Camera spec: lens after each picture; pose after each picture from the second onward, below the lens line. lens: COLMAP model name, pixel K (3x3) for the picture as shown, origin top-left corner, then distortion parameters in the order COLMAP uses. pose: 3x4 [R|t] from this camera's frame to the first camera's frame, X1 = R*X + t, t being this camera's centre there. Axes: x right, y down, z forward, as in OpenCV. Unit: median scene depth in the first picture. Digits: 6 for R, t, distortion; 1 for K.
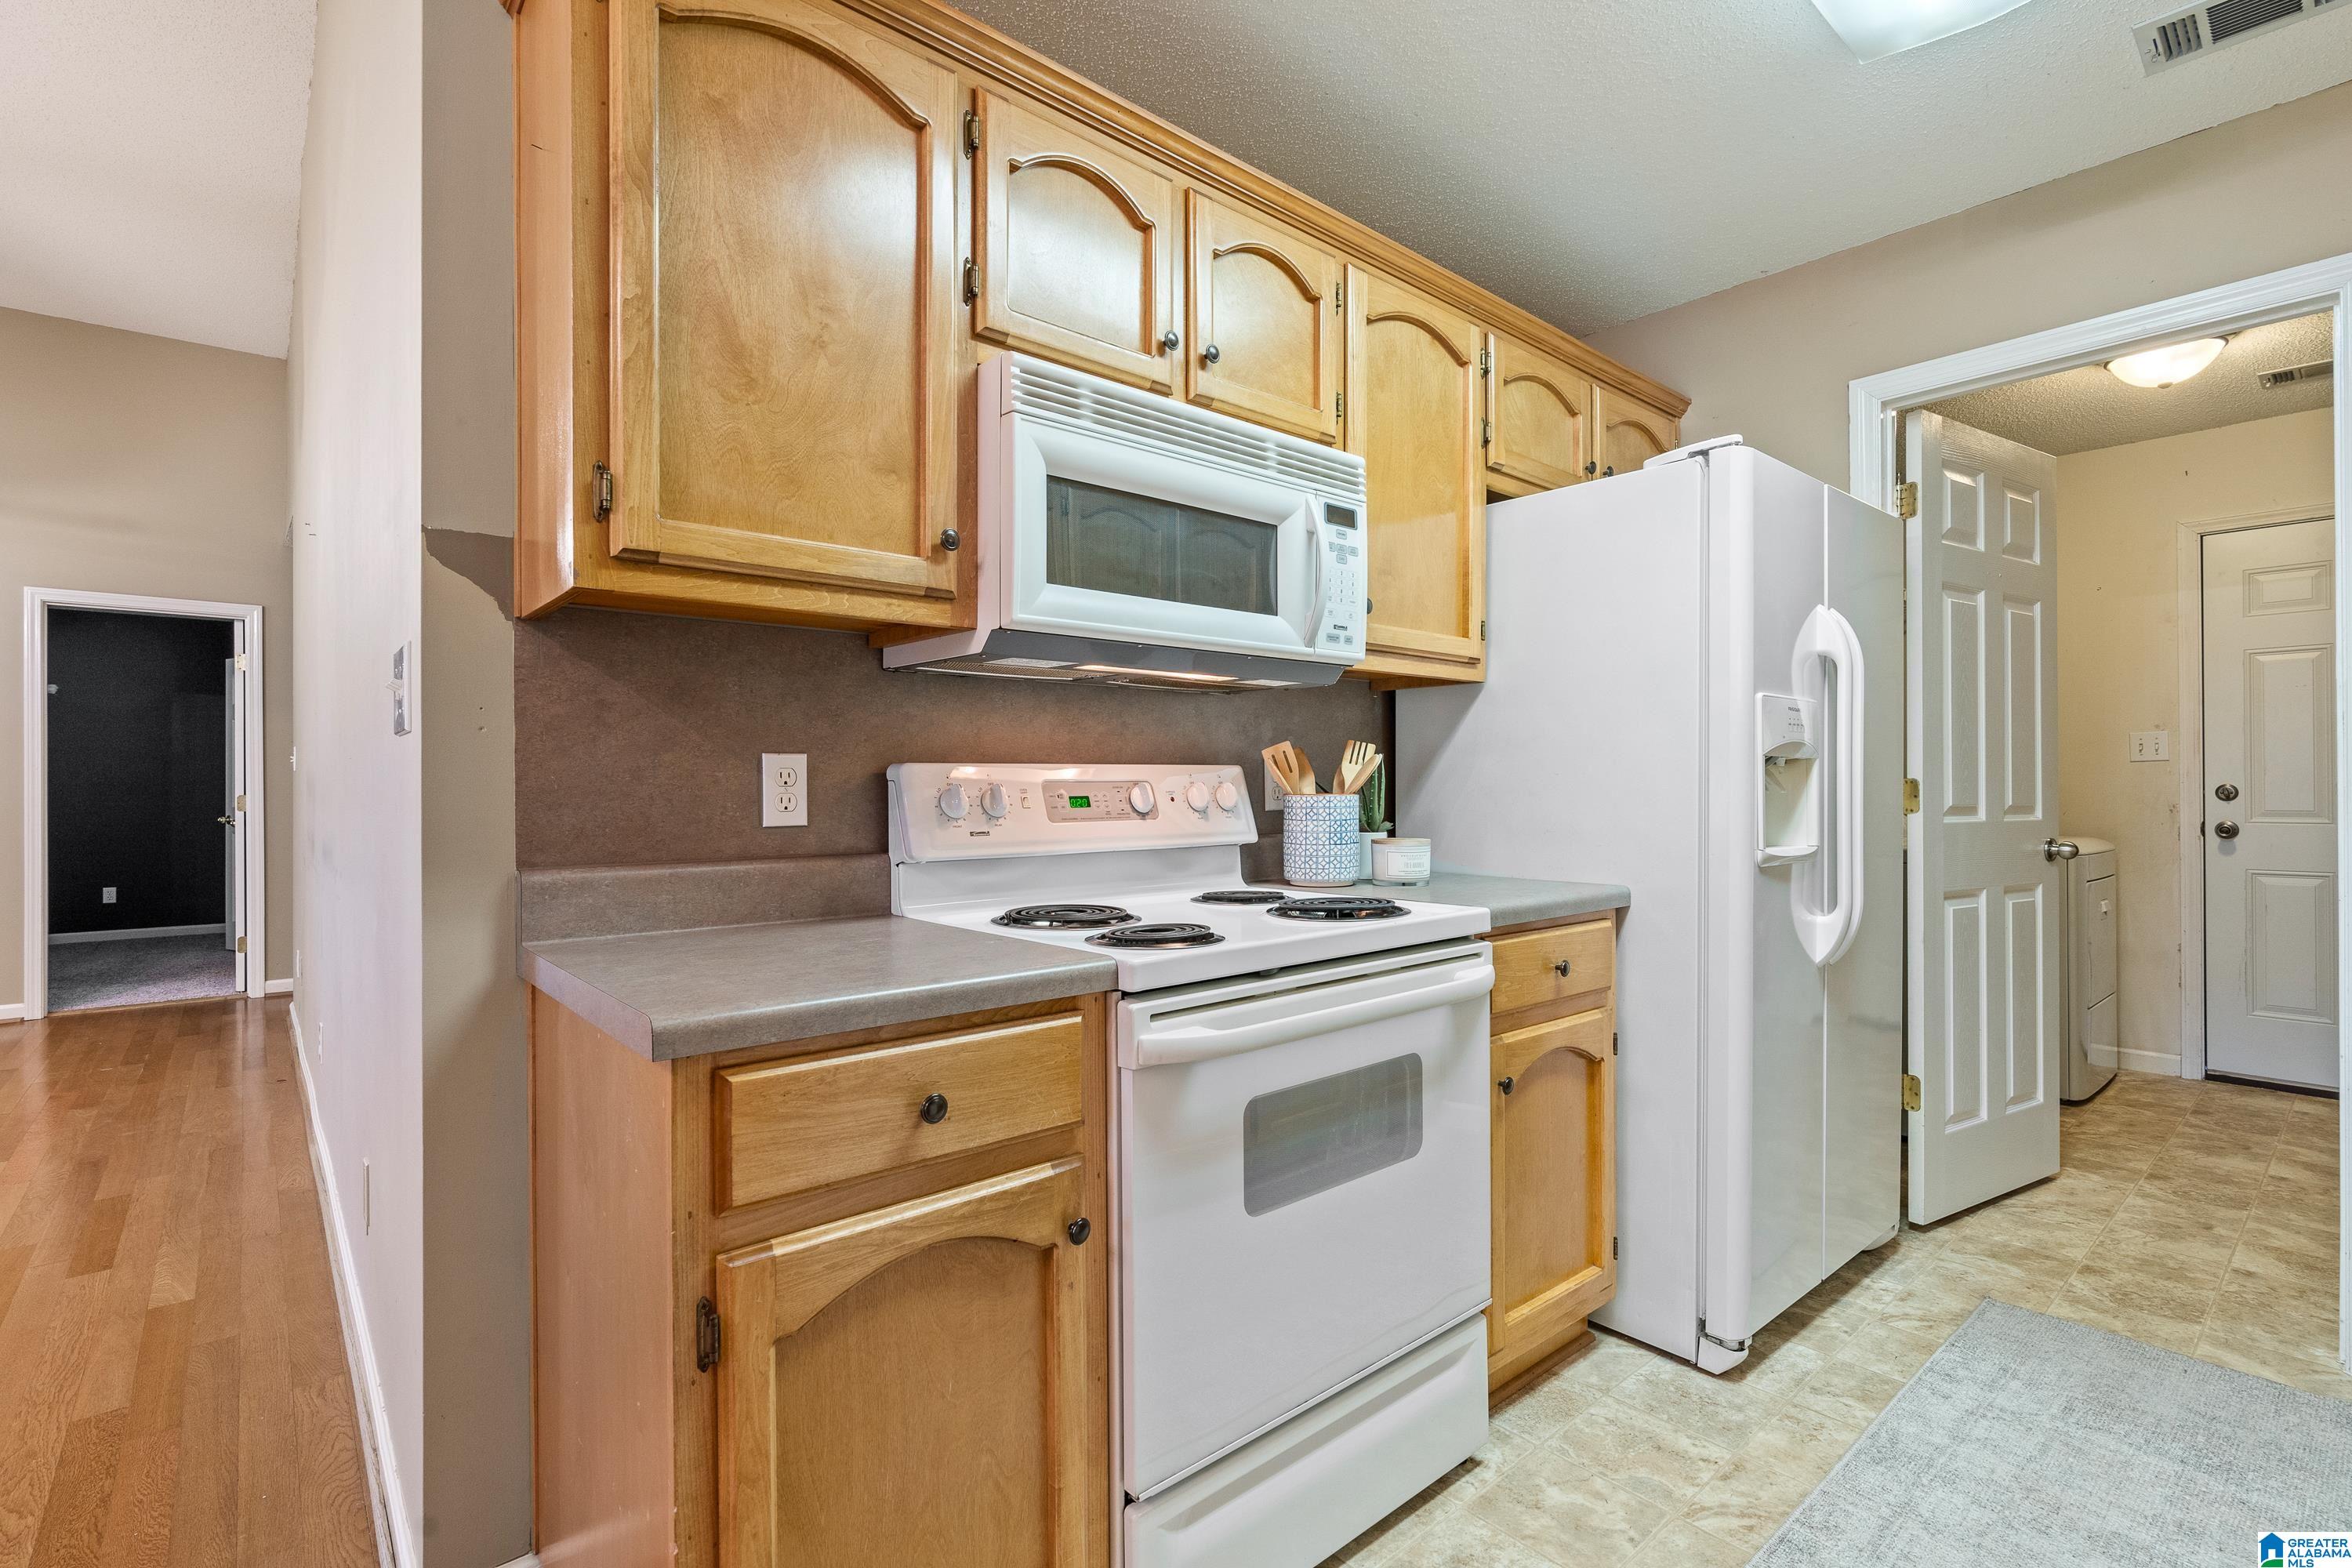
lens RADIAL K [[1076.1, 0, 1175.6], [0, 1076.1, 785.8], [0, 0, 1]] dist [-0.009100, 0.002688]
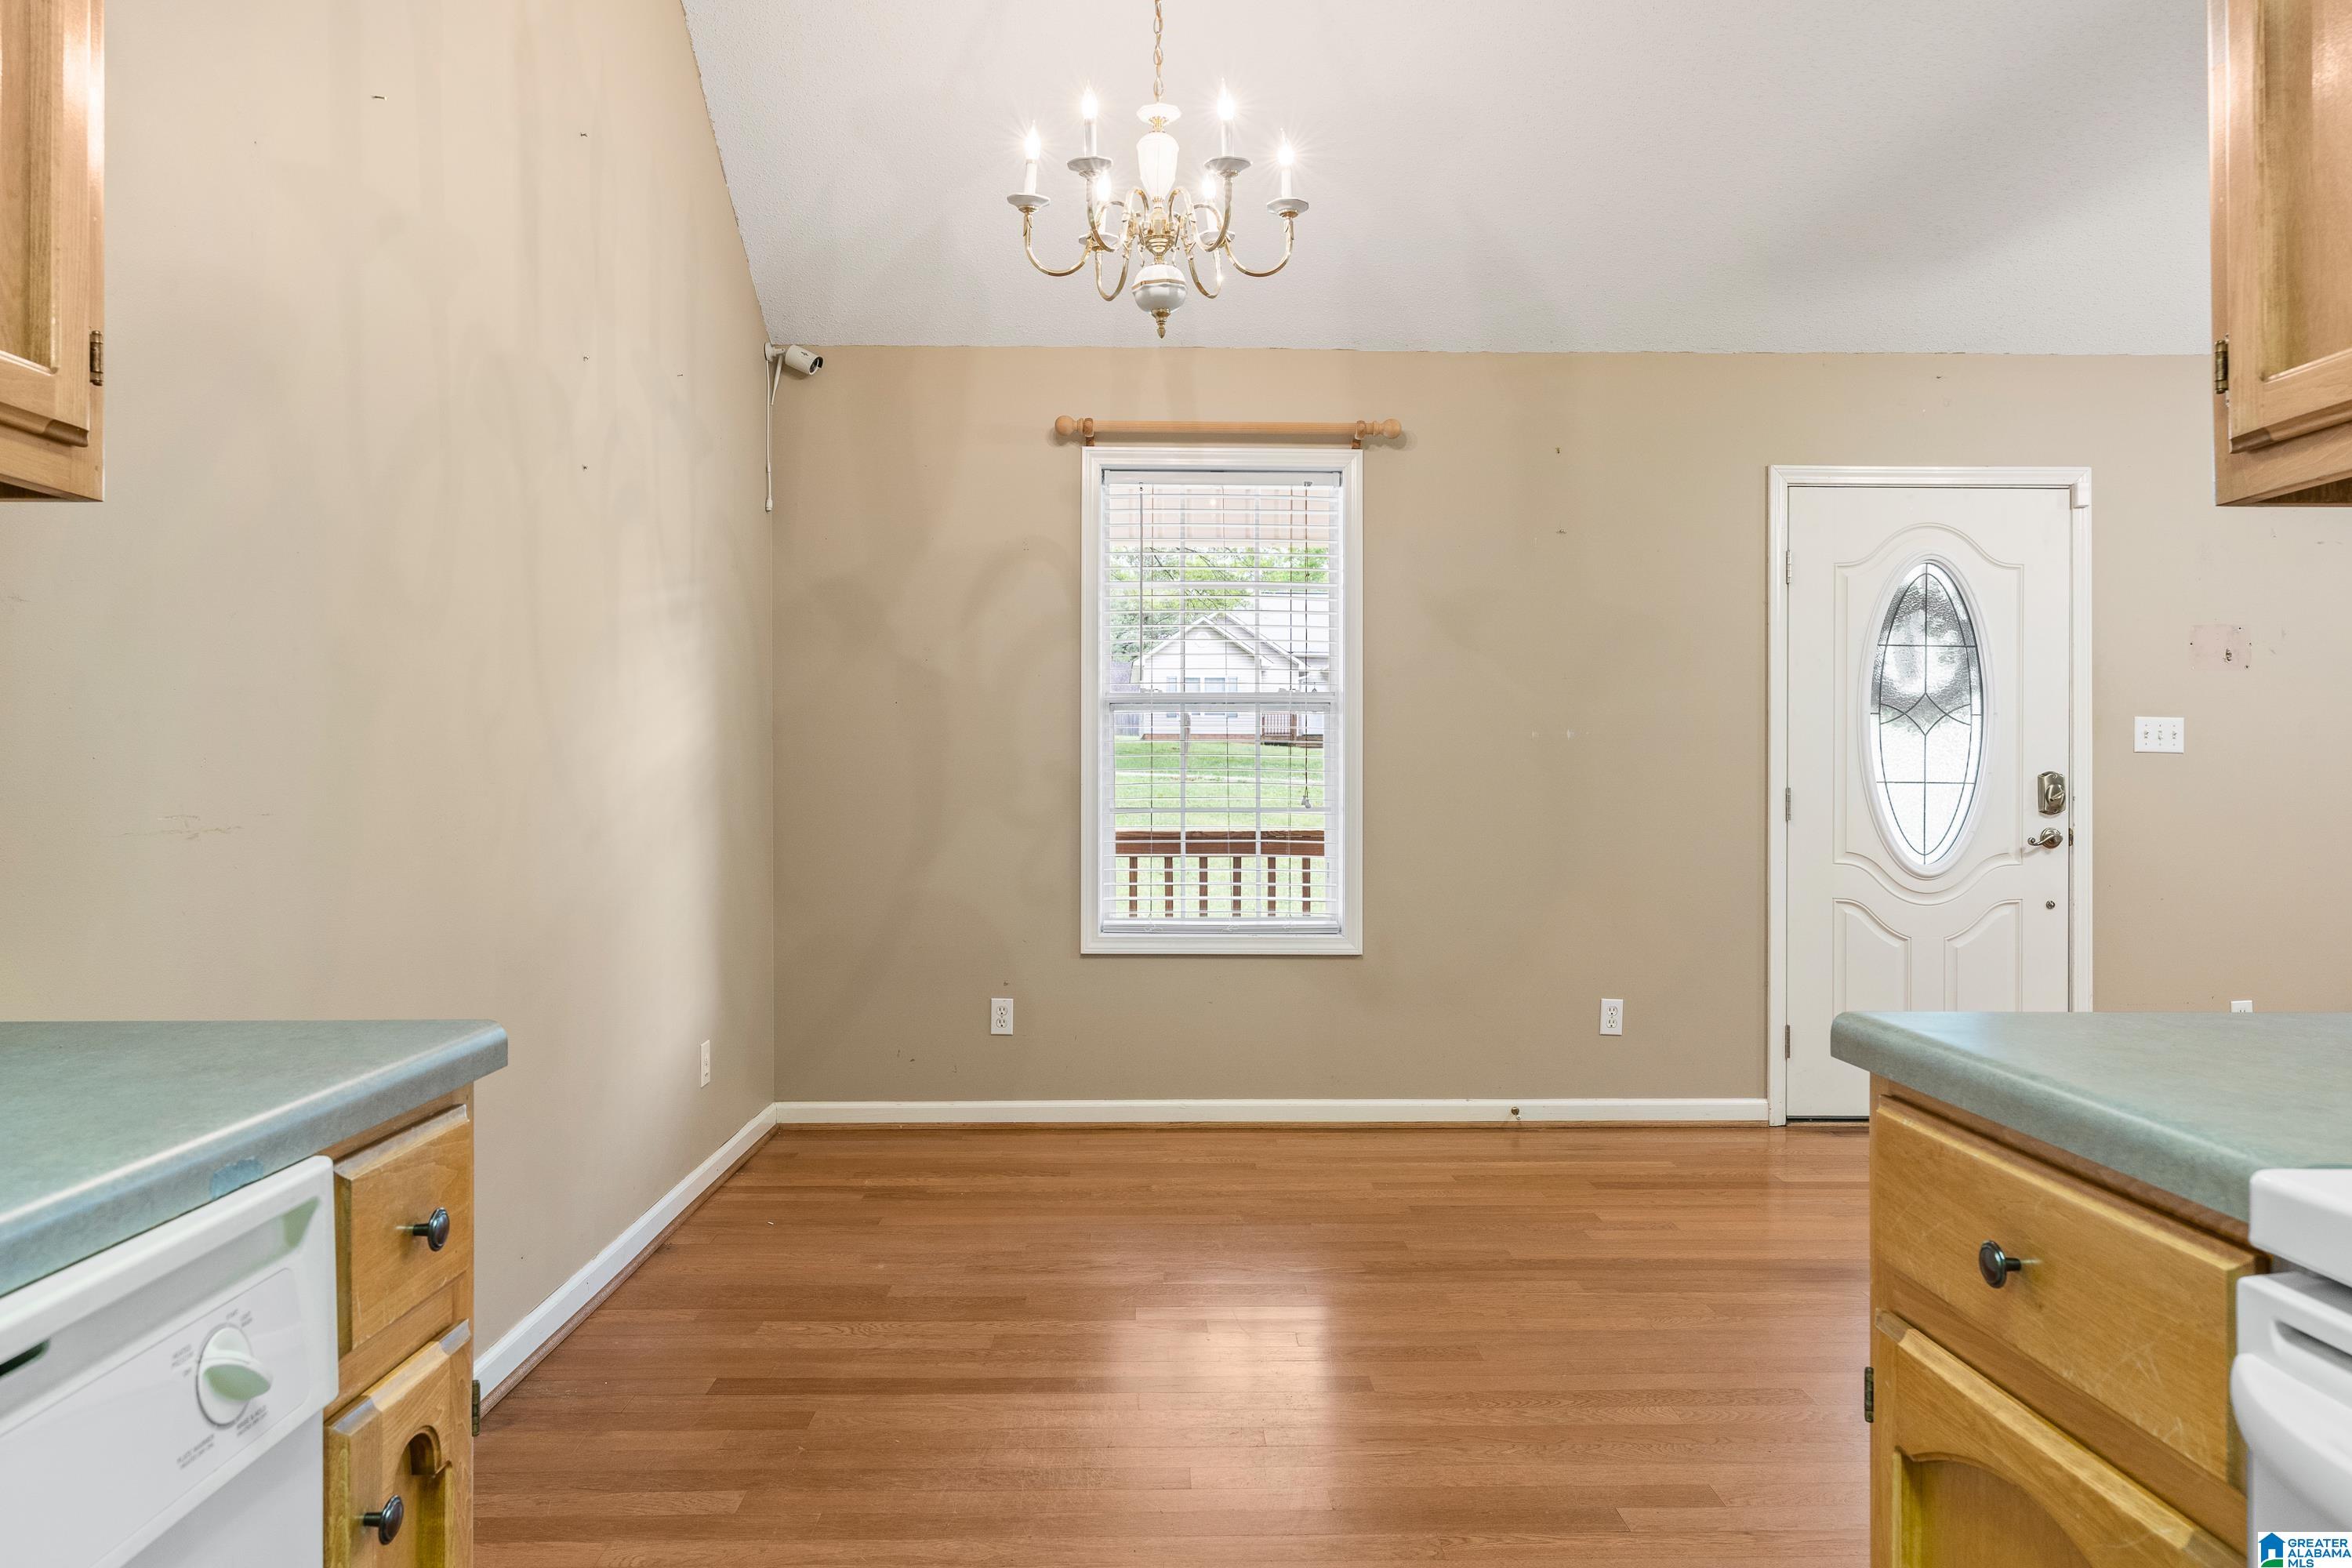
lens RADIAL K [[1545.8, 0, 1174.7], [0, 1545.8, 774.3], [0, 0, 1]] dist [-0.002859, 0.003220]
pose [[-0.638319, 0.001684, -0.769770, 0.376147], [0.003213, 0.999995, -0.000476, 0.001260], [0.769765, -0.002778, -0.638322, 0.565369]]
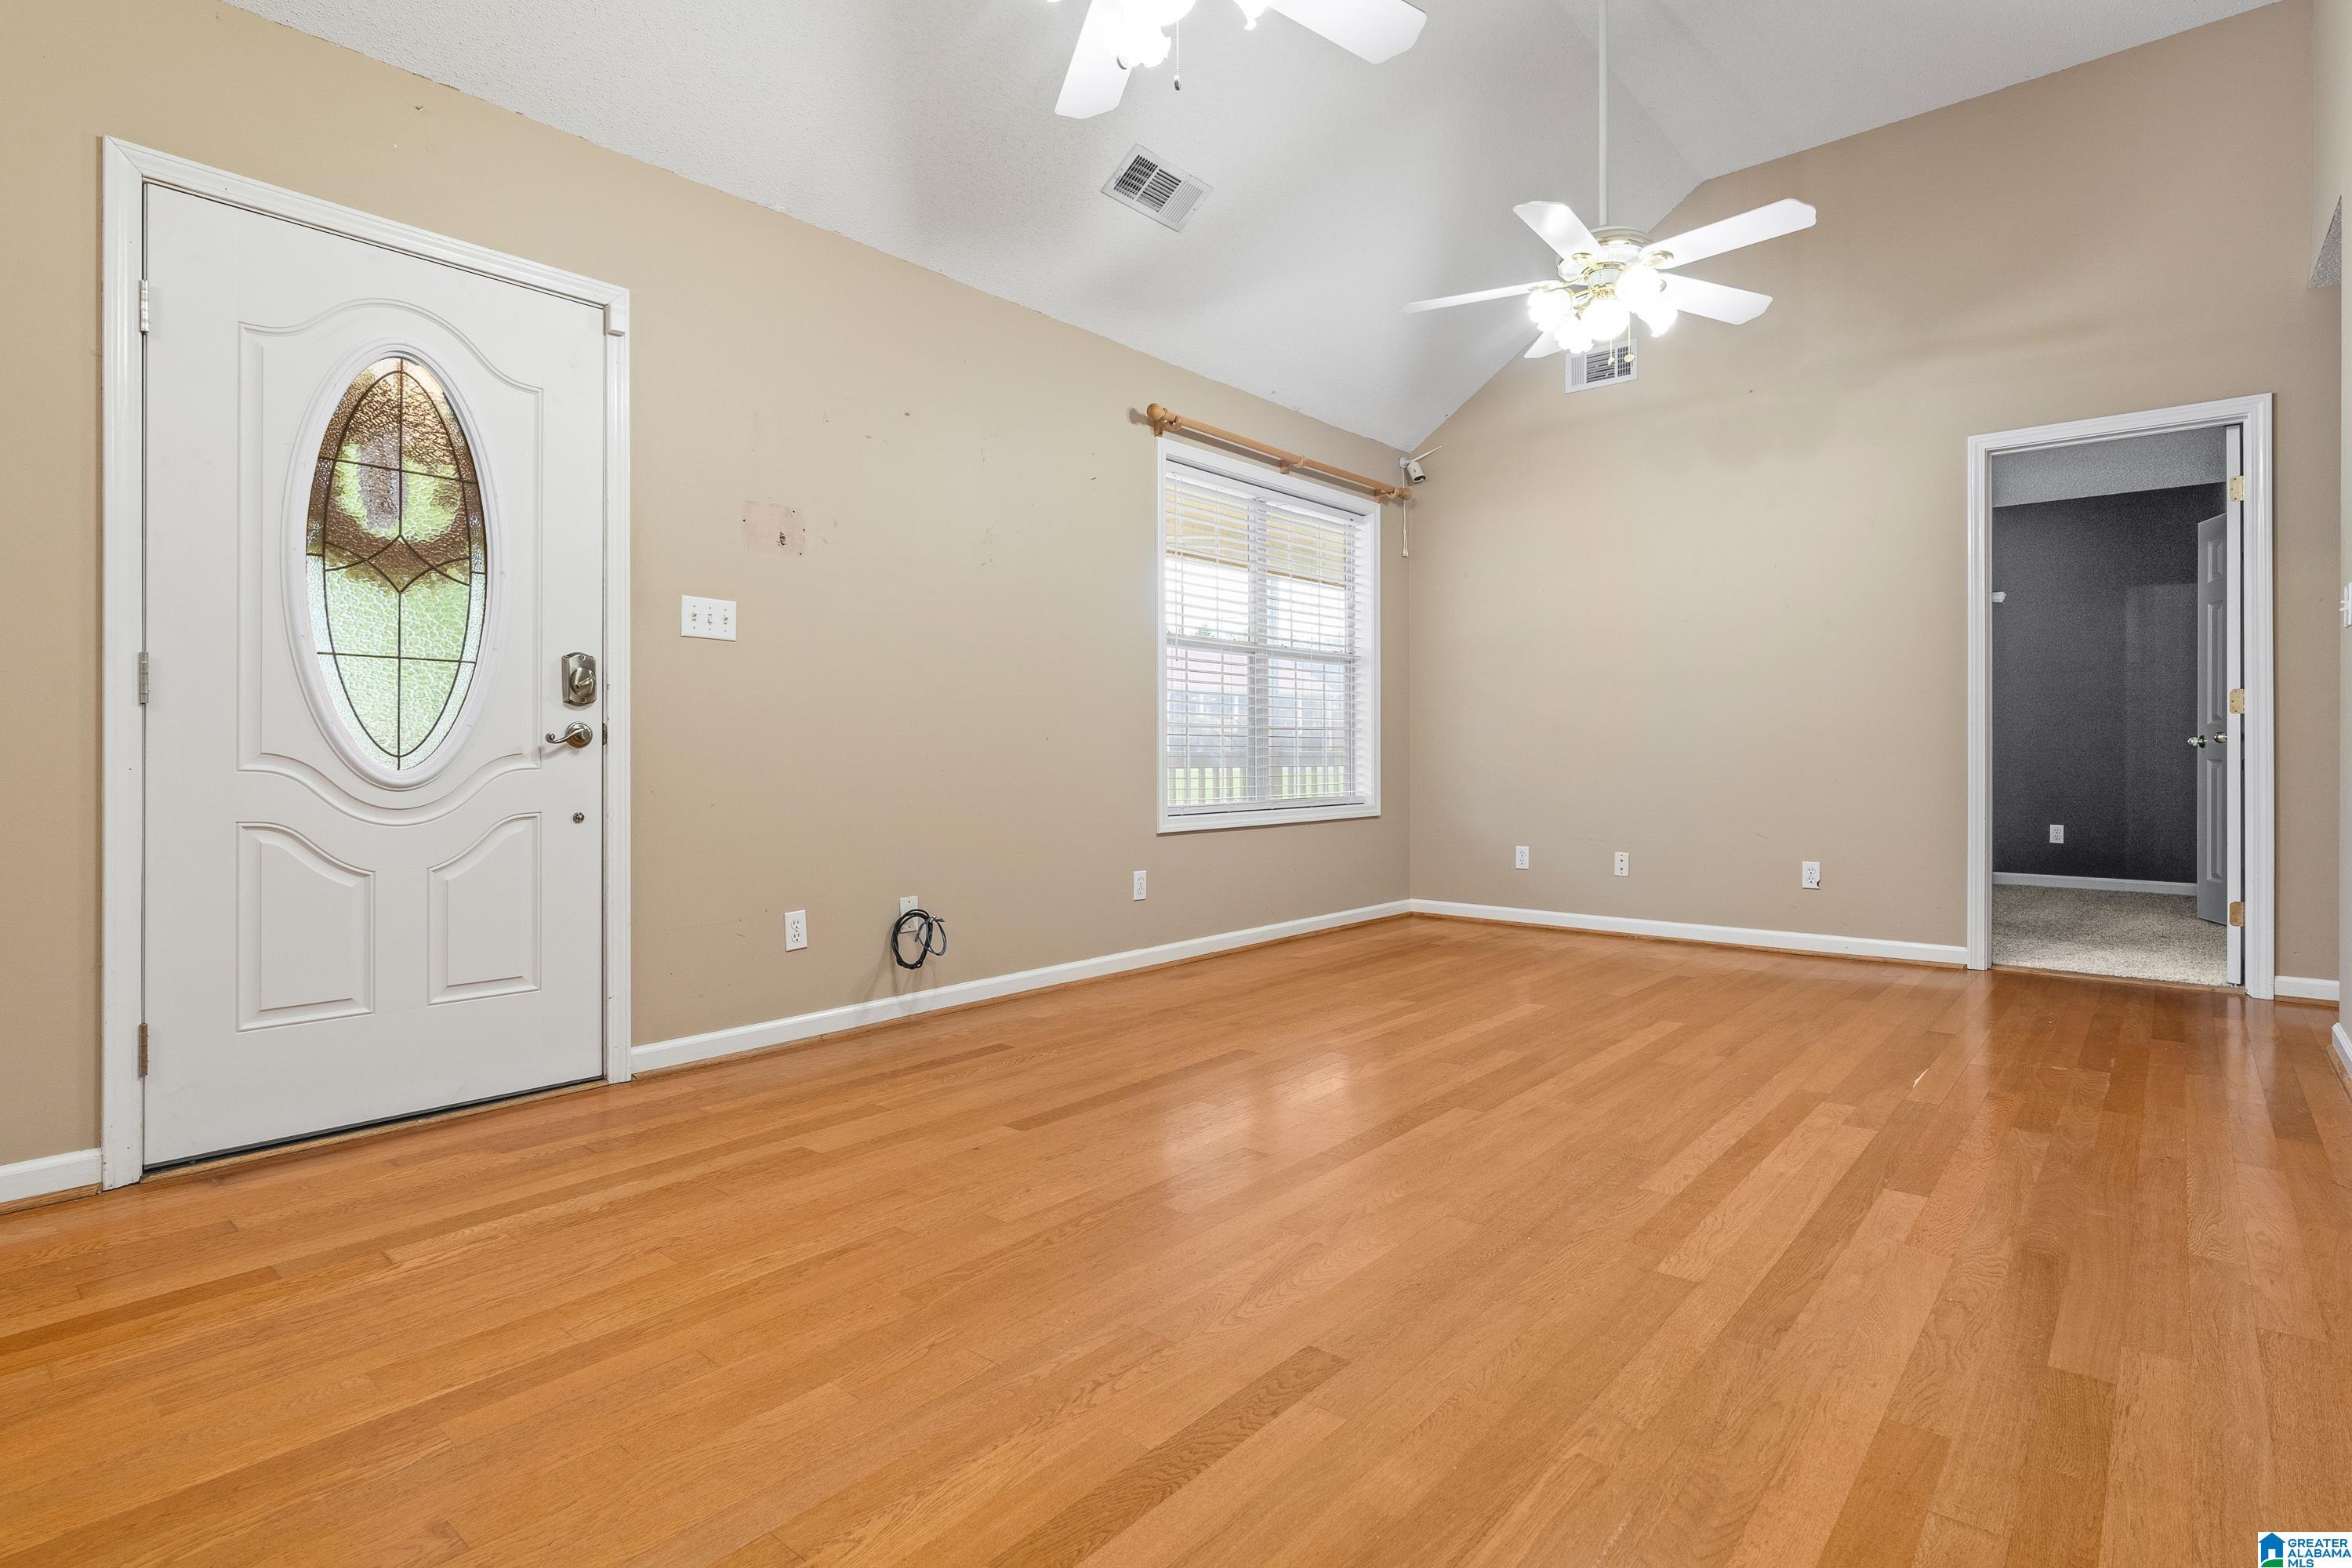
lens RADIAL K [[1172.5, 0, 1188.5], [0, 1172.5, 751.7], [0, 0, 1]] dist [-0.002752, 0.000957]
pose [[0.151568, 0.004631, -0.988436, -0.623372], [0.002665, 0.999983, 0.005094, 0.104210], [0.988443, -0.003406, 0.151553, 0.607870]]
